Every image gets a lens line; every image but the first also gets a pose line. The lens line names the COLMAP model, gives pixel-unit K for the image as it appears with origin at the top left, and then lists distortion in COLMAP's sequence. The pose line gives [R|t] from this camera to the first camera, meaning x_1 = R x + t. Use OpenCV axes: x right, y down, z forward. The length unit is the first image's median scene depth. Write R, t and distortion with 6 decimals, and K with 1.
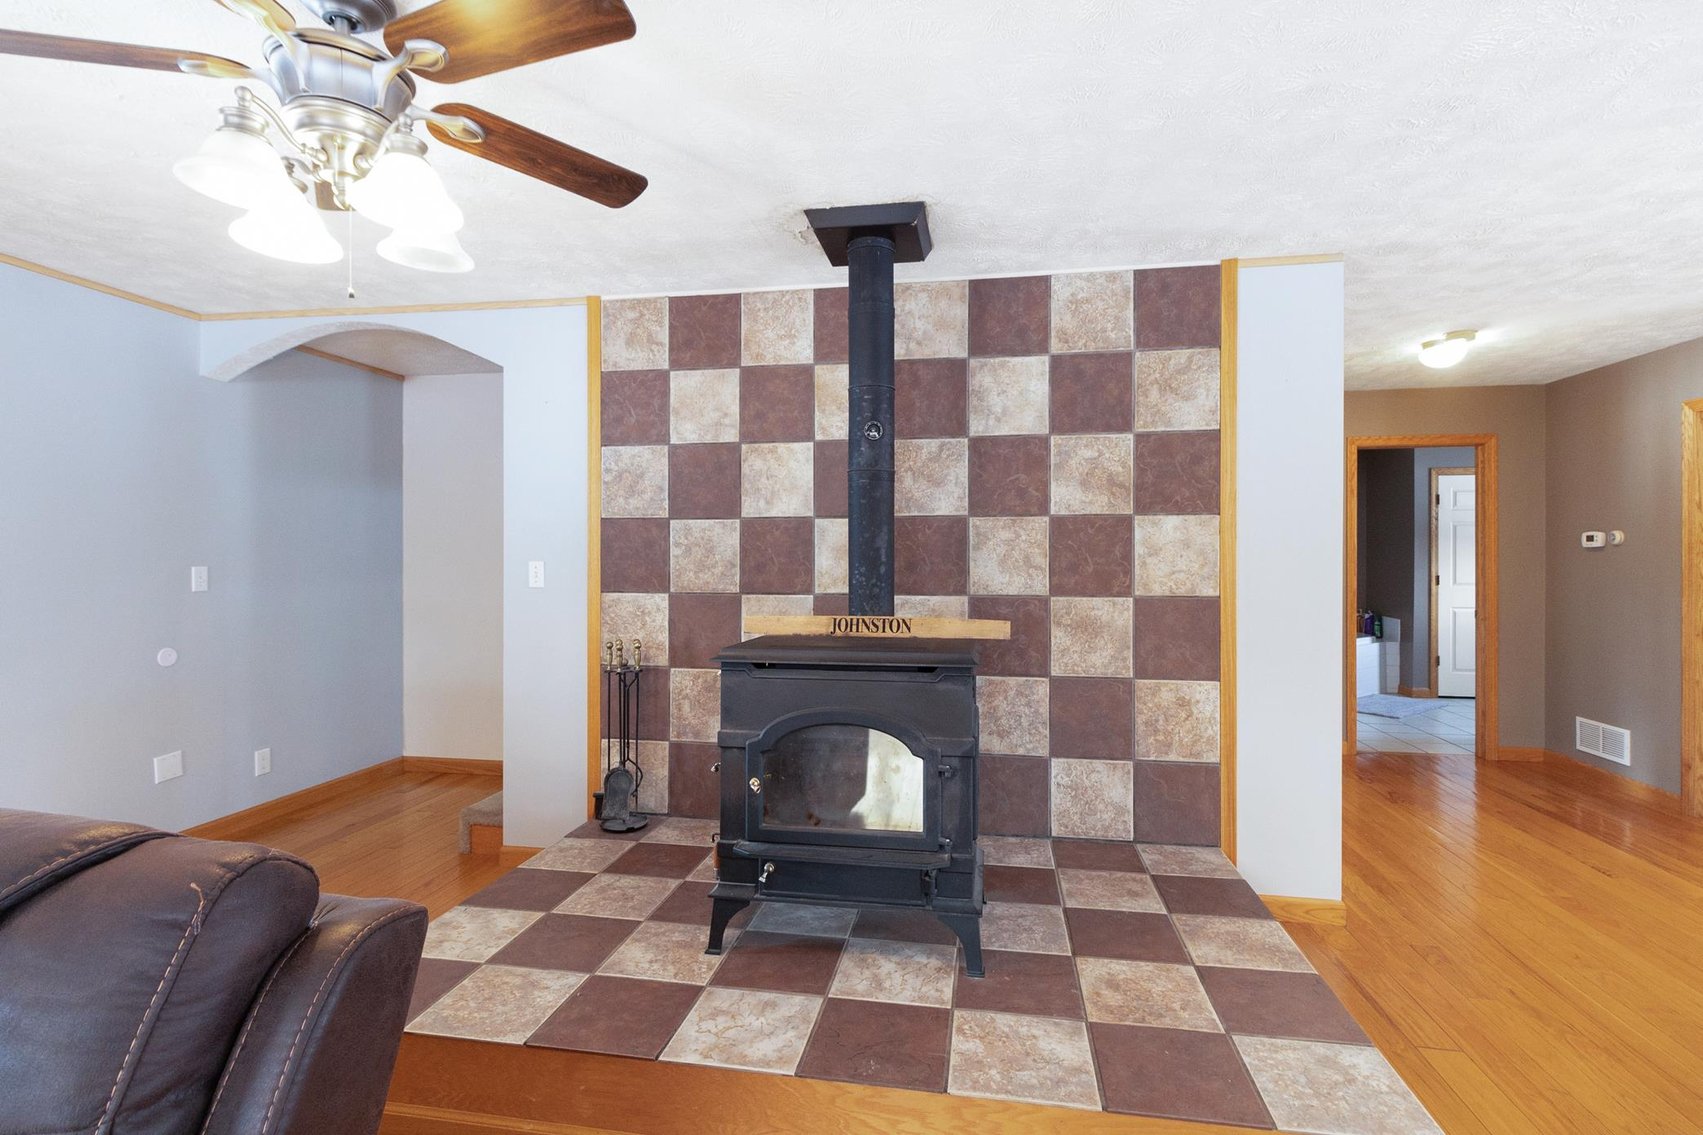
lens RADIAL K [[781.4, 0, 853.4], [0, 781.4, 570.9], [0, 0, 1]] dist [0.003276, 0.001077]
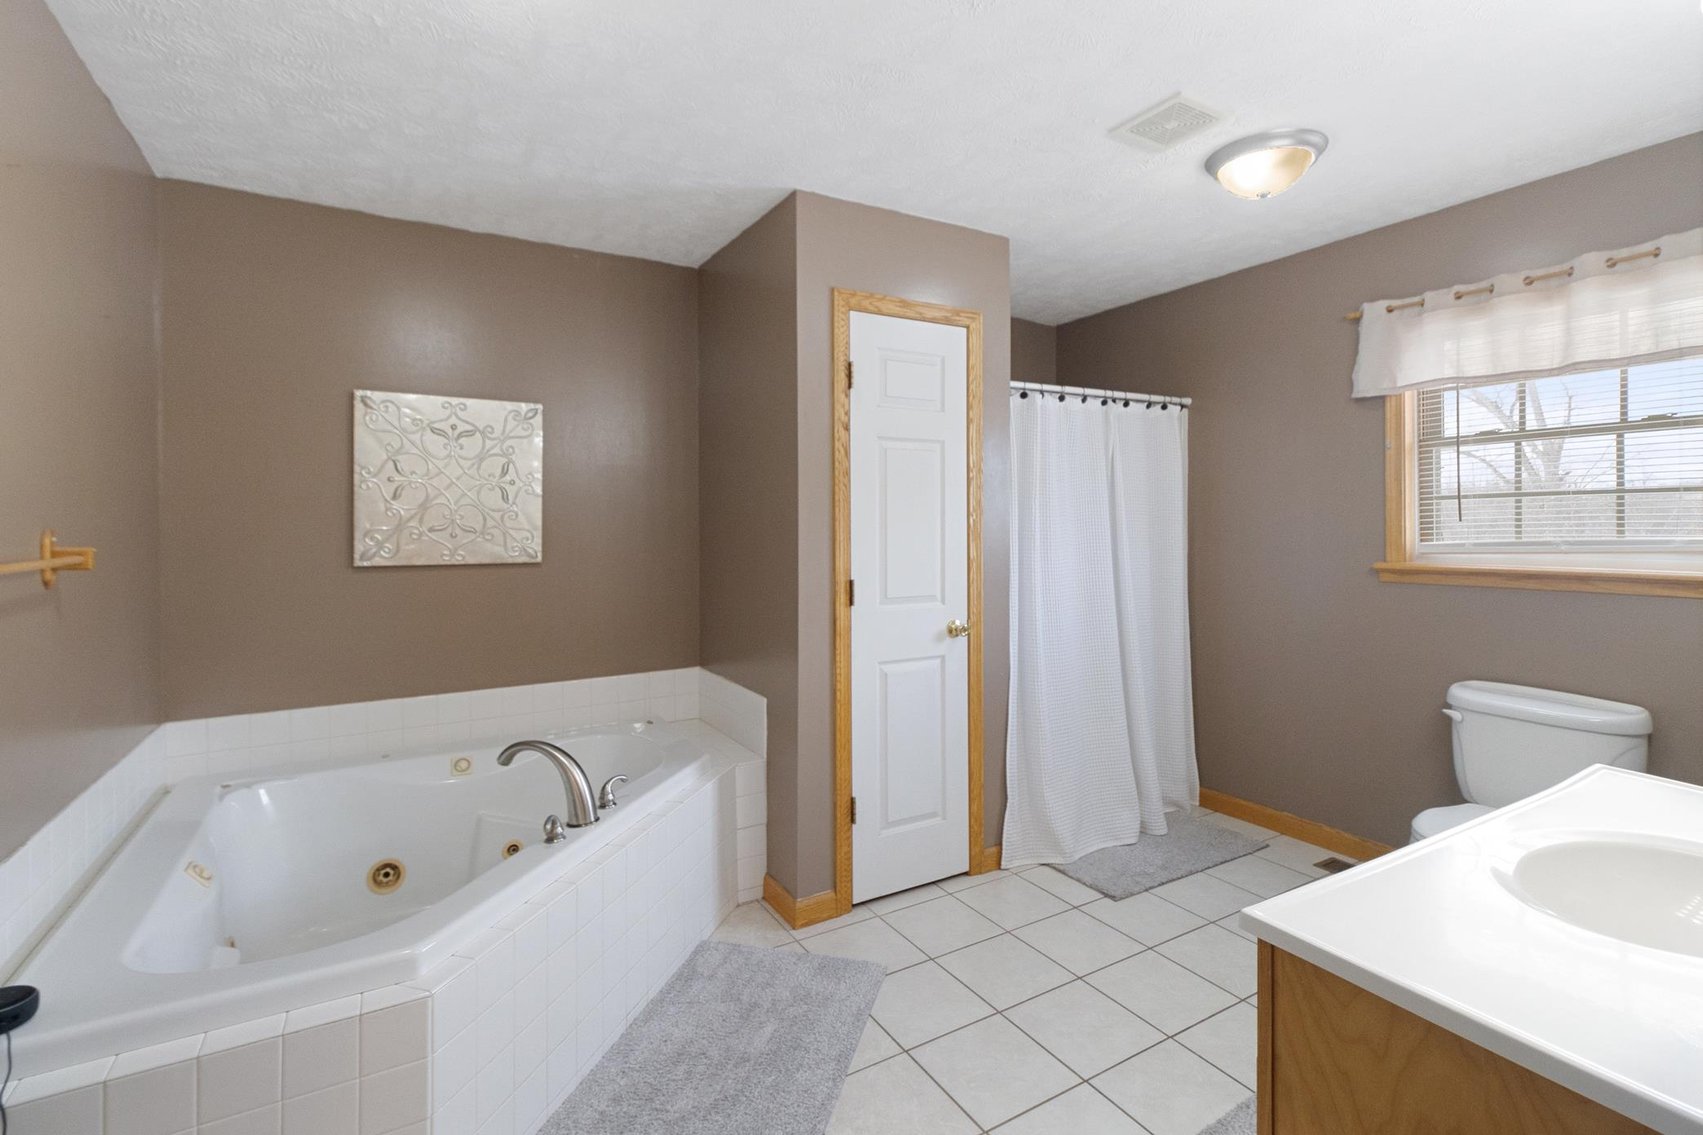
lens RADIAL K [[781.4, 0, 854.3], [0, 781.4, 558.0], [0, 0, 1]] dist [0.003276, 0.001077]
pose [[0.769603, -0.008837, 0.638462, 0.511082], [0.006560, 0.999961, 0.005933, -0.006621], [-0.638489, -0.000378, 0.769631, 0.713018]]
